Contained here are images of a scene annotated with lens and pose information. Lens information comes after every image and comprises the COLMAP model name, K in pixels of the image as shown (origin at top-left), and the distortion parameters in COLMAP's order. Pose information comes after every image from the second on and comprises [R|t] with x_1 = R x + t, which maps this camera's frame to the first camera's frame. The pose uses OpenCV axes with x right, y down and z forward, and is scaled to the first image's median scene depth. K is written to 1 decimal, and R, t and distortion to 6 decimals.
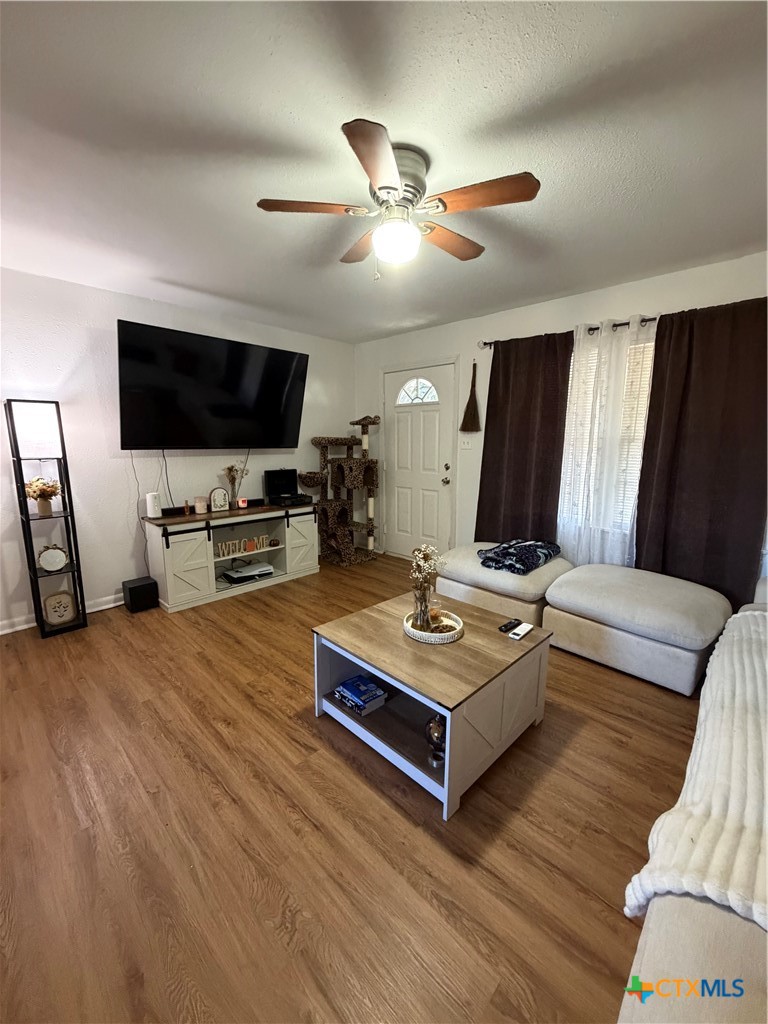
lens RADIAL K [[409.4, 0, 381.3], [0, 409.4, 510.0], [0, 0, 1]] dist [-0.000770, 0.000077]
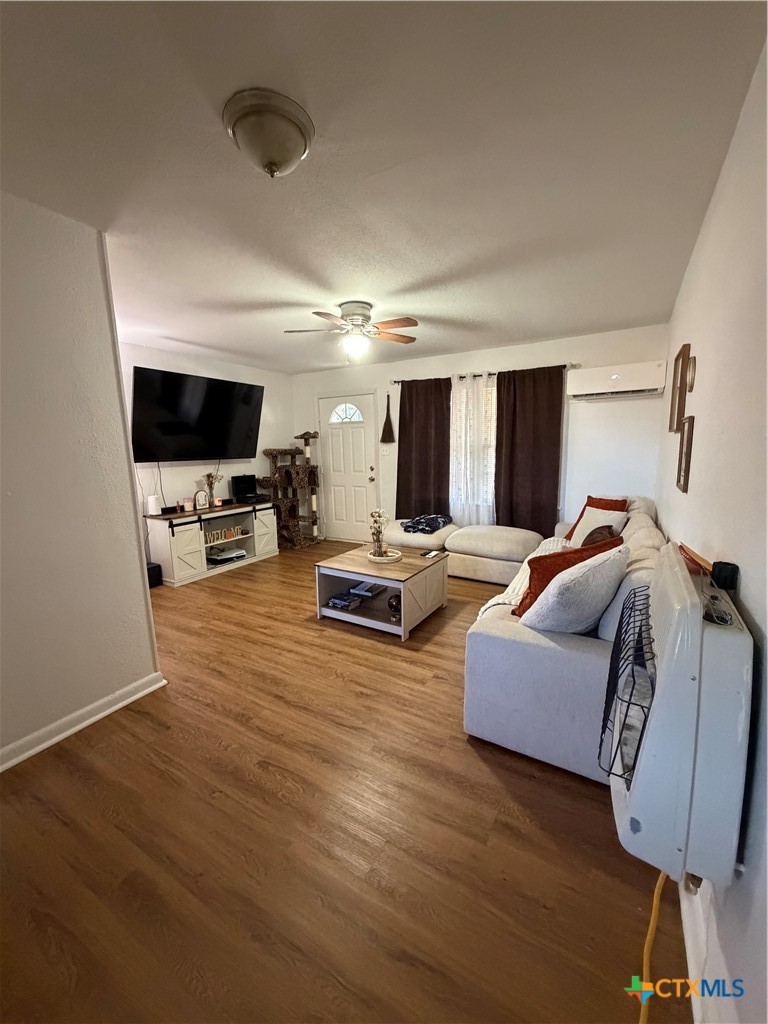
lens RADIAL K [[409.4, 0, 381.3], [0, 409.4, 510.0], [0, 0, 1]] dist [-0.000770, 0.000077]
pose [[0.971698, -0.058451, 0.228882, -0.150635], [0.062695, 0.997969, -0.011311, 0.057966], [-0.227756, 0.025341, 0.973389, -0.383601]]
